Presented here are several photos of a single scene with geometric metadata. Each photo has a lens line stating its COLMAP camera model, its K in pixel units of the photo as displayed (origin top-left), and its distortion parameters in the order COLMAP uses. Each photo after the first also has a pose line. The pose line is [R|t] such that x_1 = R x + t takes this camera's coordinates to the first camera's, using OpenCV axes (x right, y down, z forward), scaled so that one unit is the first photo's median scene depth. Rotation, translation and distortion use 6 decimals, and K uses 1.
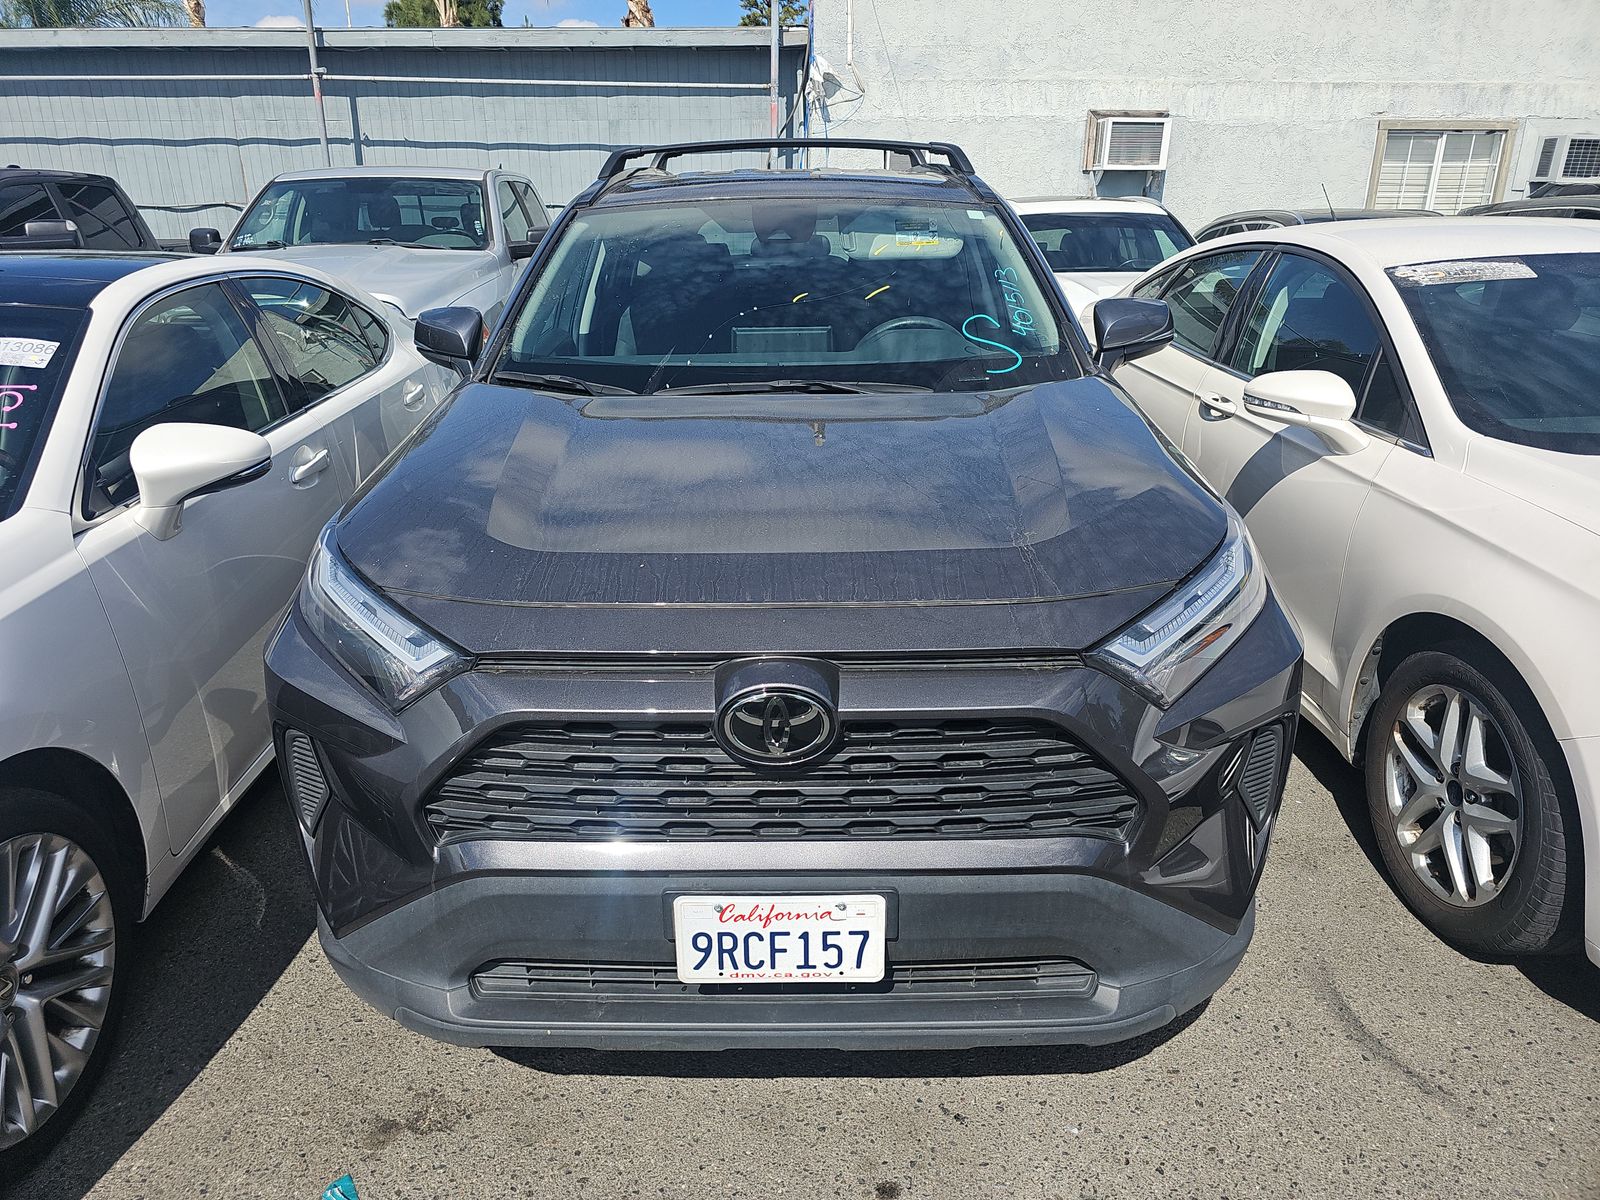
lens RADIAL K [[1069.2, 0, 798.1], [0, 1069.2, 591.5], [0, 0, 1]] dist [0.032072, -0.025979]
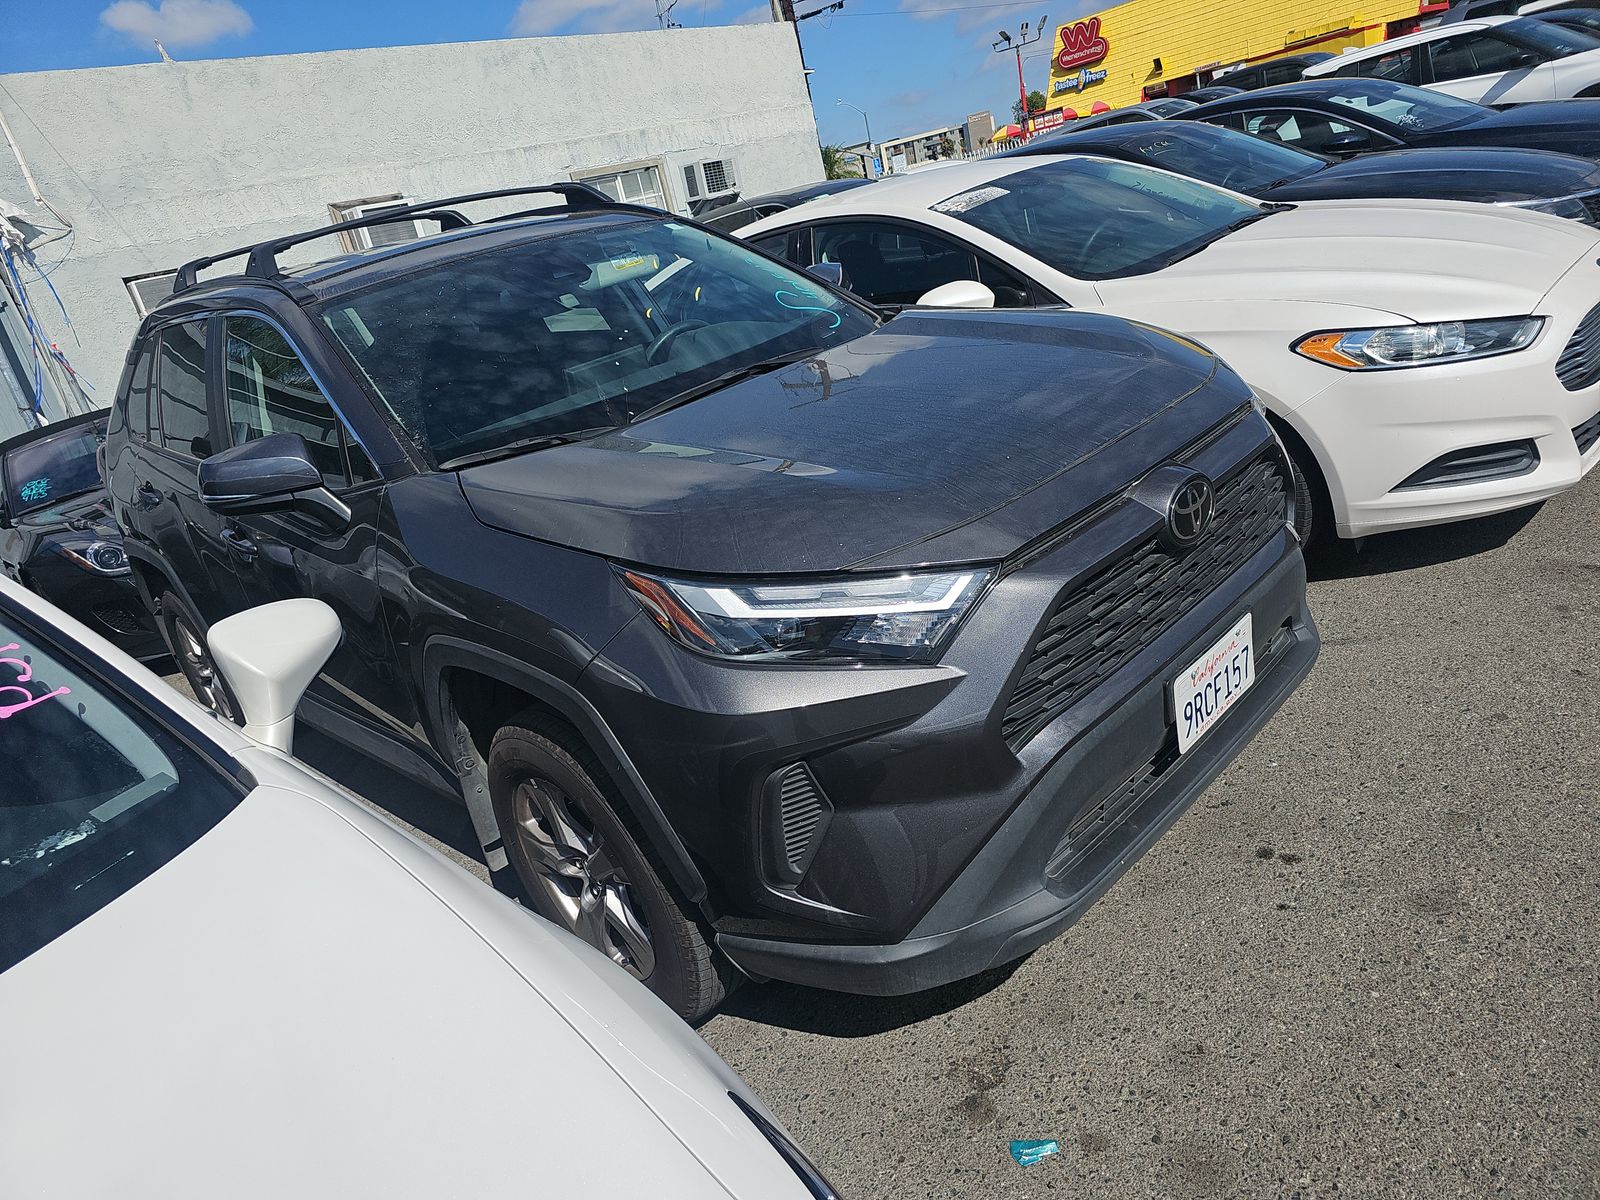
lens RADIAL K [[1069.2, 0, 793.5], [0, 1069.2, 608.9], [0, 0, 1]] dist [0.032072, -0.025979]
pose [[0.690696, -0.395925, 0.605130, -0.183875], [0.436742, 0.895340, 0.087305, -0.013608], [-0.576363, 0.203985, 0.791325, 0.044468]]
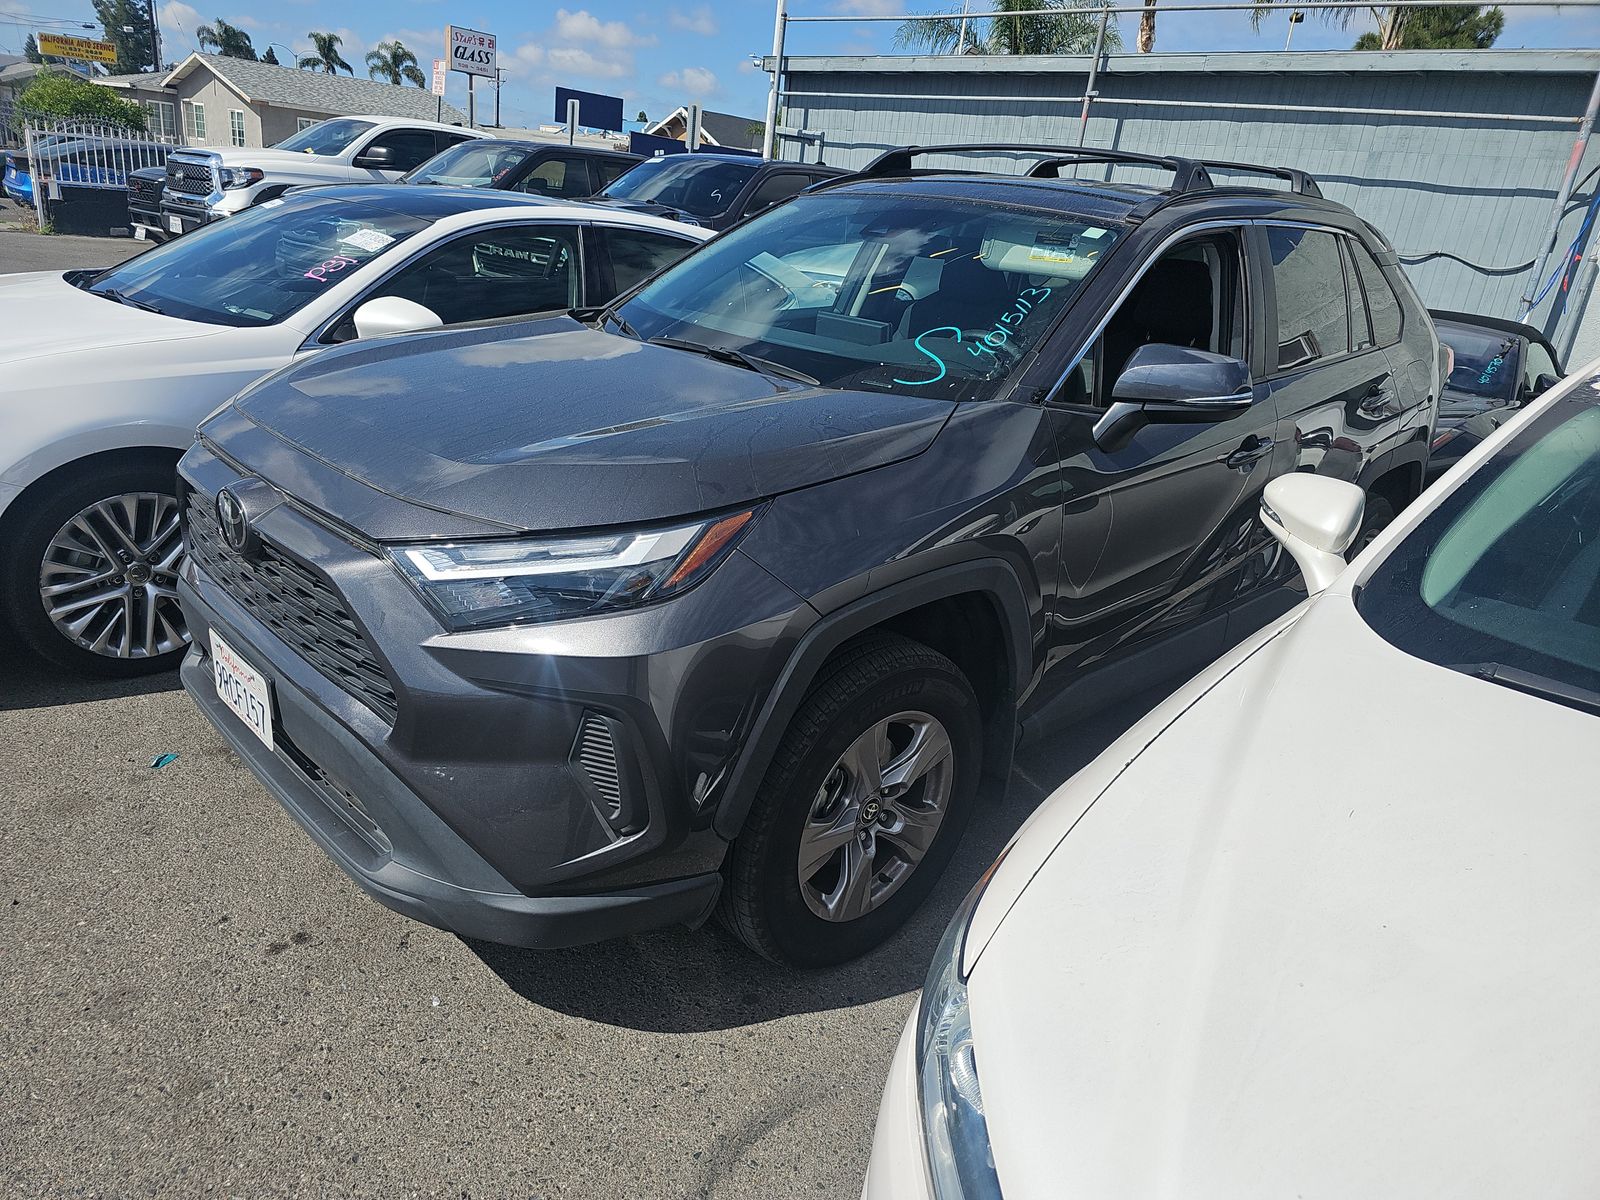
lens RADIAL K [[1069.2, 0, 805.2], [0, 1069.2, 599.8], [0, 0, 1]] dist [0.032072, -0.025979]
pose [[0.698663, 0.318883, -0.640456, 0.208225], [-0.331472, 0.937579, 0.105223, -0.024637], [0.634032, 0.138777, 0.760753, 0.065111]]
